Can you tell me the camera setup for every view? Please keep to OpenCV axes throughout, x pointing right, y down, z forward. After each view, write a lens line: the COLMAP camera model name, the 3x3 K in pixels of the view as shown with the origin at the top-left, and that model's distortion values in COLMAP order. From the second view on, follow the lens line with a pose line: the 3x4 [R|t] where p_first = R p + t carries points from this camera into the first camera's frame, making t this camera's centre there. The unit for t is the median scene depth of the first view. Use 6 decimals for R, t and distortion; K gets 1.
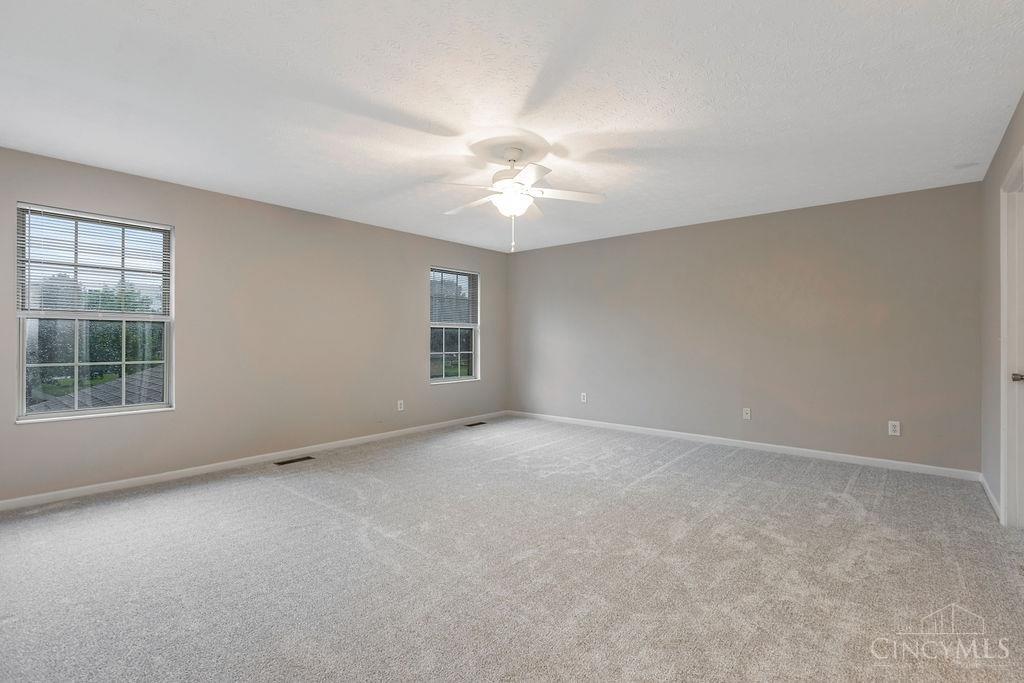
lens RADIAL K [[479.5, 0, 518.0], [0, 479.5, 336.3], [0, 0, 1]] dist [0.001049, -0.000195]
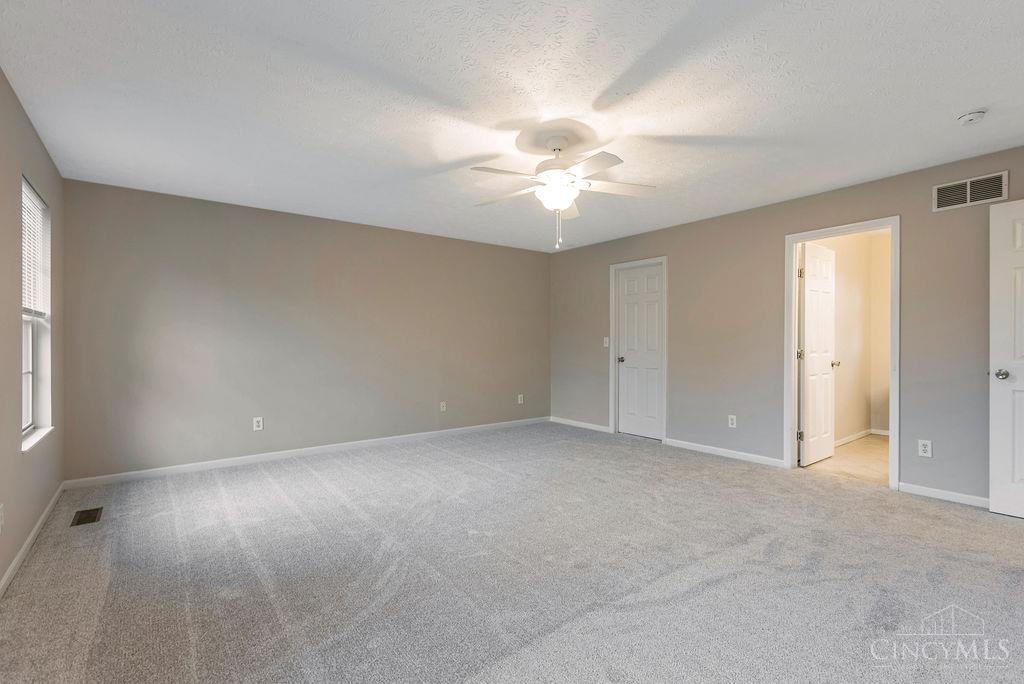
lens RADIAL K [[479.5, 0, 518.0], [0, 479.5, 336.8], [0, 0, 1]] dist [0.001049, -0.000195]
pose [[0.184122, 0.008183, 0.982869, -0.936196], [-0.001348, 0.999967, -0.008073, 0.005039], [-0.982903, 0.000161, 0.184127, 0.903878]]
